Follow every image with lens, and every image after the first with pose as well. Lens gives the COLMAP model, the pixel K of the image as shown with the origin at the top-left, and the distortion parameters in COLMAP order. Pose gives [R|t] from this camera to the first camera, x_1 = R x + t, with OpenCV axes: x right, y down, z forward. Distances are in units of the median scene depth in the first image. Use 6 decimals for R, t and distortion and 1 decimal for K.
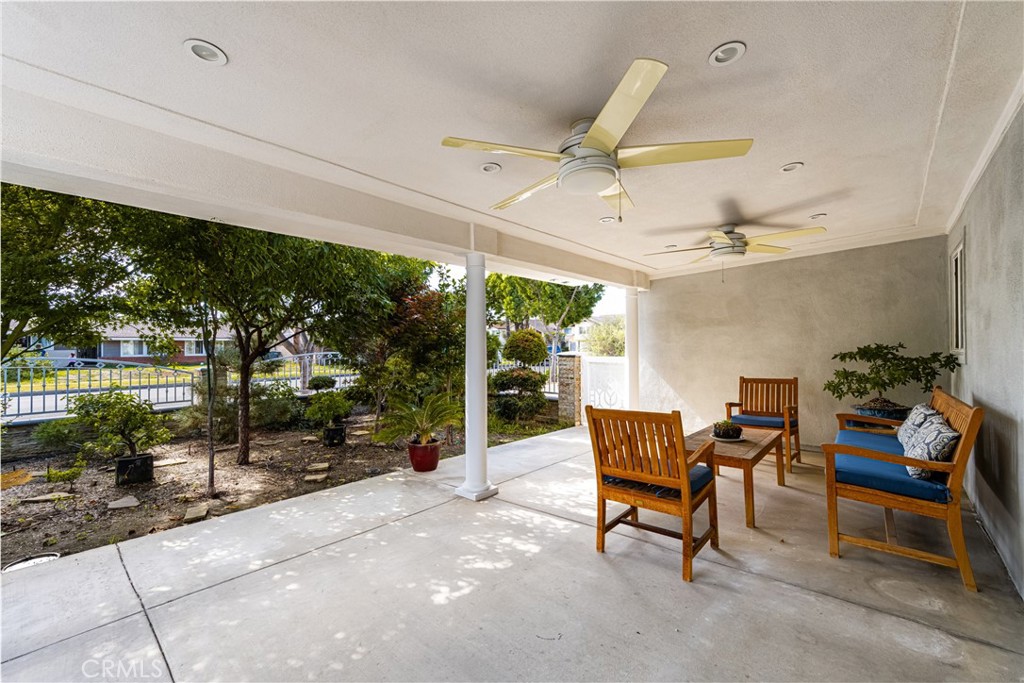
lens RADIAL K [[418.7, 0, 512.0], [0, 418.7, 341.5], [0, 0, 1]] dist [0.002543, 0.000501]
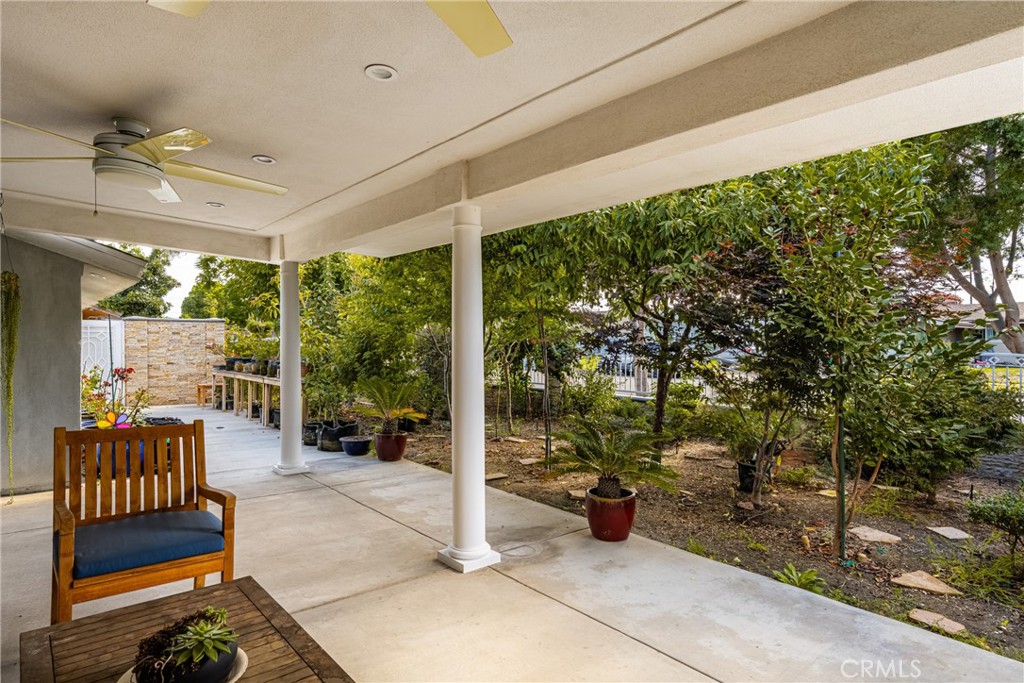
lens RADIAL K [[557.5, 0, 516.1], [0, 557.5, 355.2], [0, 0, 1]] dist [0.000043, -0.000355]
pose [[-0.113928, 0.030072, -0.993034, 0.723153], [0.005942, 0.999545, 0.029588, 0.005962], [0.993471, -0.002529, -0.114055, 1.082693]]
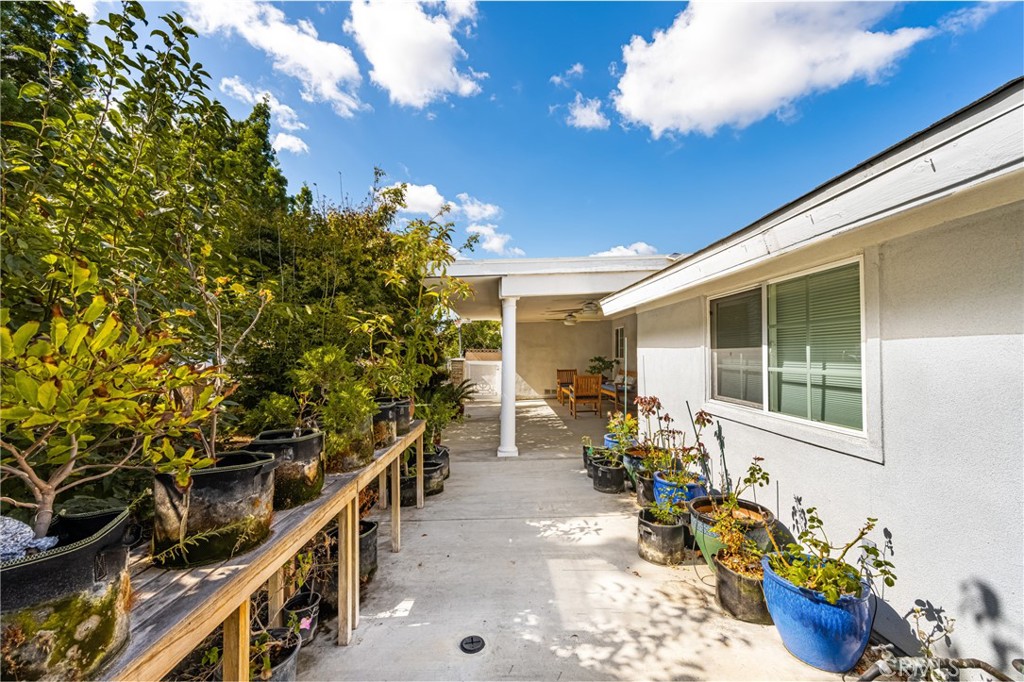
lens RADIAL K [[409.8, 0, 511.3], [0, 409.8, 344.3], [0, 0, 1]] dist [0.000195, -0.000007]
pose [[0.727557, 0.024807, 0.685599, -1.535954], [-0.018469, 0.999692, -0.016572, -0.018030], [-0.685799, -0.000605, 0.727791, -0.647719]]
